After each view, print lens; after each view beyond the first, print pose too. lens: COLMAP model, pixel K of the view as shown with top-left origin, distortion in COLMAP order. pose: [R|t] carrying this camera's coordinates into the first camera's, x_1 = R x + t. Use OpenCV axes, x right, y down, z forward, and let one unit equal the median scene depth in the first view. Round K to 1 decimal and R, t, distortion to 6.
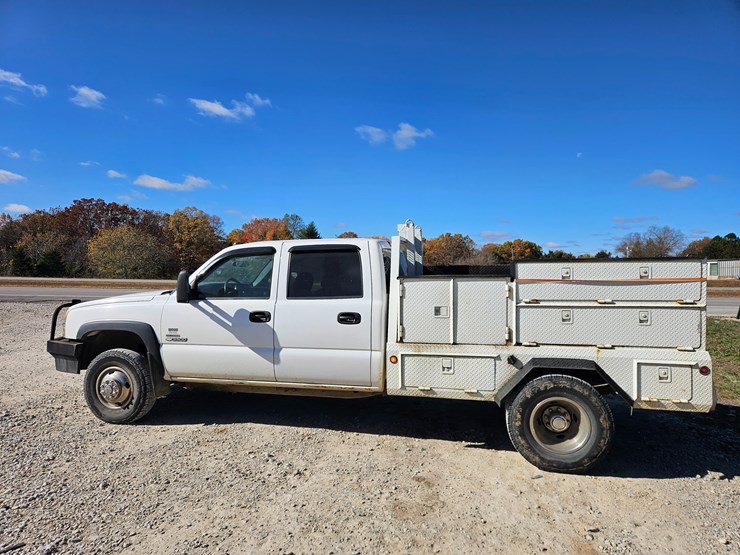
lens RADIAL K [[491.4, 0, 363.2], [0, 491.4, 281.1], [0, 0, 1]] dist [0.071140, -0.059600]
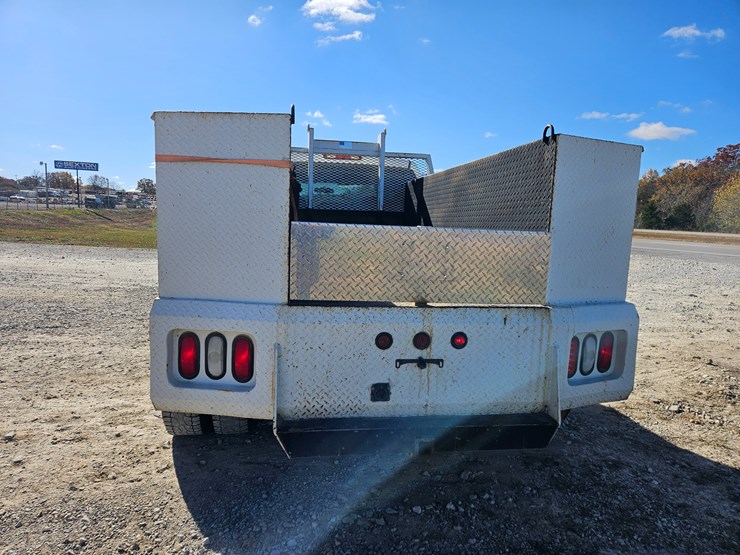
lens RADIAL K [[491.4, 0, 361.2], [0, 491.4, 272.9], [0, 0, 1]] dist [0.071140, -0.059600]
pose [[0.392649, 0.108064, -0.913317, 1.062061], [-0.041236, 0.994143, 0.099899, 0.045959], [0.918763, -0.001564, 0.394806, 0.847551]]
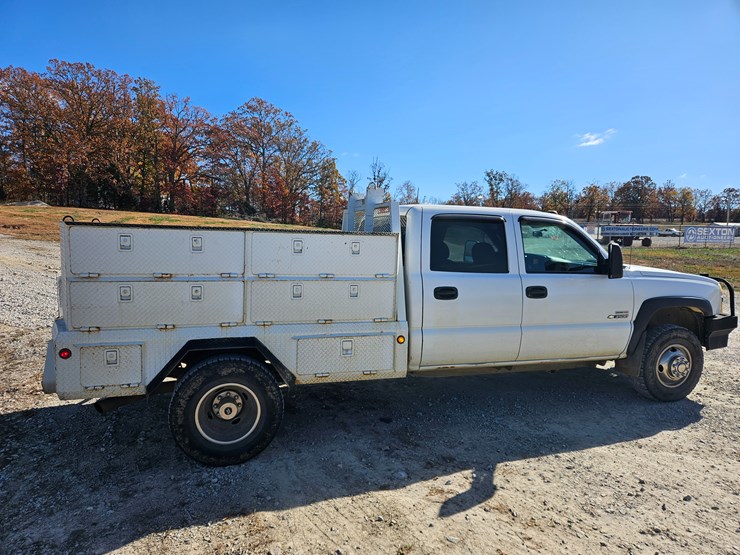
lens RADIAL K [[491.4, 0, 363.4], [0, 491.4, 279.2], [0, 0, 1]] dist [0.071140, -0.059600]
pose [[-0.856261, 0.027543, -0.515809, 0.696138], [-0.025735, 0.995062, 0.095856, -0.041597], [0.515902, 0.095352, -0.851324, 2.166568]]
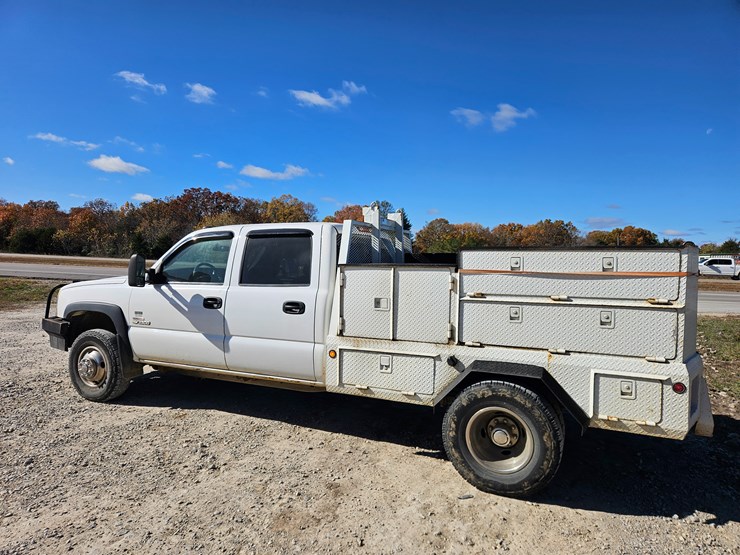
lens RADIAL K [[491.4, 0, 362.4], [0, 491.4, 281.0], [0, 0, 1]] dist [0.071140, -0.059600]
pose [[0.982280, 0.024054, -0.185869, 0.279777], [-0.019117, 0.999416, 0.028308, -0.004381], [0.186441, -0.024253, 0.982167, 0.104962]]
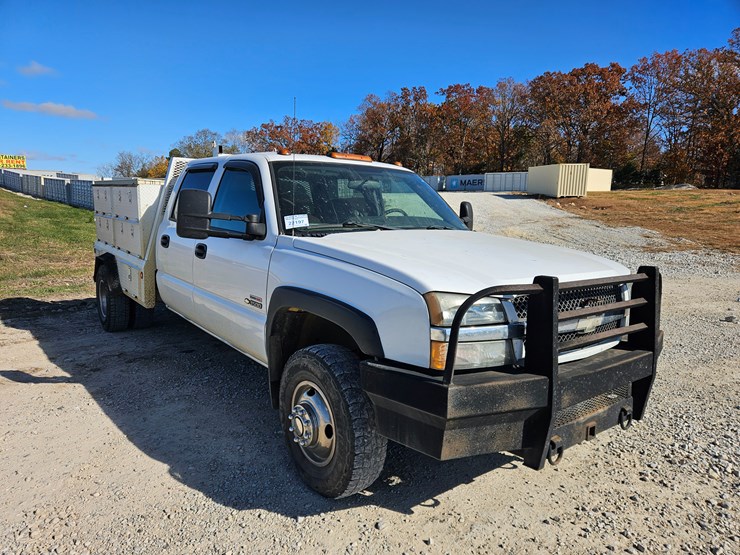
lens RADIAL K [[491.4, 0, 361.9], [0, 491.4, 284.6], [0, 0, 1]] dist [0.071140, -0.059600]
pose [[-0.779802, -0.123858, 0.613651, -0.856068], [-0.023501, 0.985334, 0.169012, -0.020686], [-0.625584, 0.117375, -0.771276, 1.984570]]
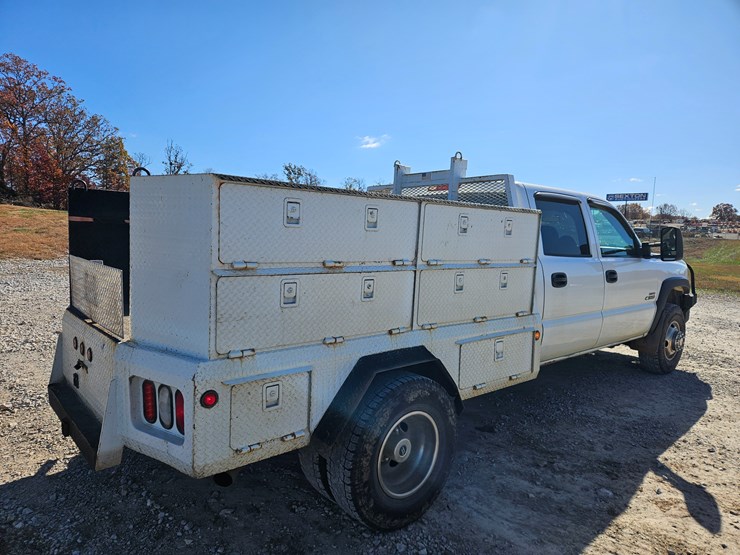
lens RADIAL K [[491.4, 0, 365.5], [0, 491.4, 280.8], [0, 0, 1]] dist [0.071140, -0.059600]
pose [[-0.580582, 0.060514, -0.811950, 0.960601], [-0.037339, 0.994206, 0.100796, -0.001012], [0.813345, 0.088838, -0.574958, 1.671186]]
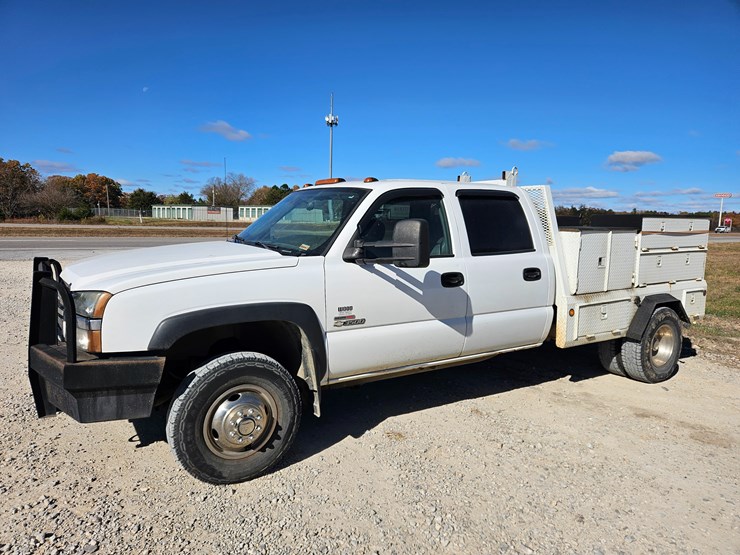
lens RADIAL K [[491.2, 0, 362.3], [0, 491.2, 275.7], [0, 0, 1]] dist [0.066689, -0.053015]
pose [[0.692458, -0.067940, 0.718252, -0.928629], [-0.010652, 0.994485, 0.104338, -0.014546], [-0.721379, -0.079901, 0.687916, 0.608333]]
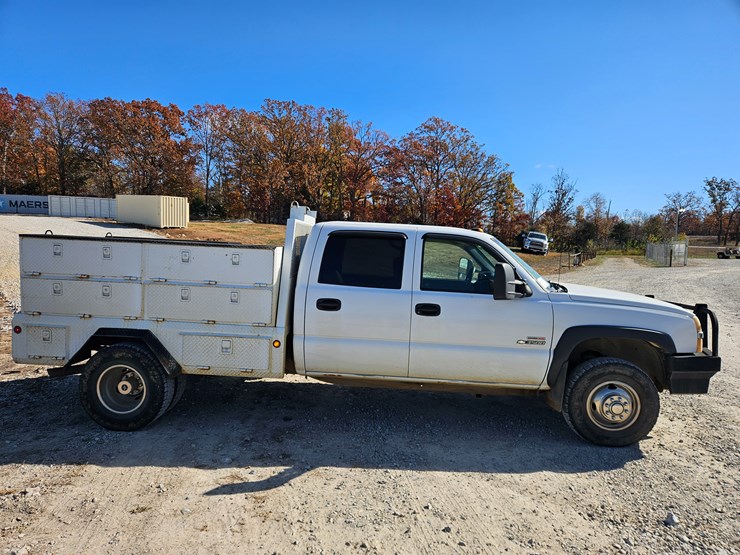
lens RADIAL K [[491.4, 0, 362.3], [0, 491.4, 282.3], [0, 0, 1]] dist [0.071140, -0.059600]
pose [[-0.983848, -0.025530, -0.177174, 0.187917], [-0.040839, 0.995687, 0.083308, -0.059973], [0.174283, 0.089198, -0.980647, 2.437573]]
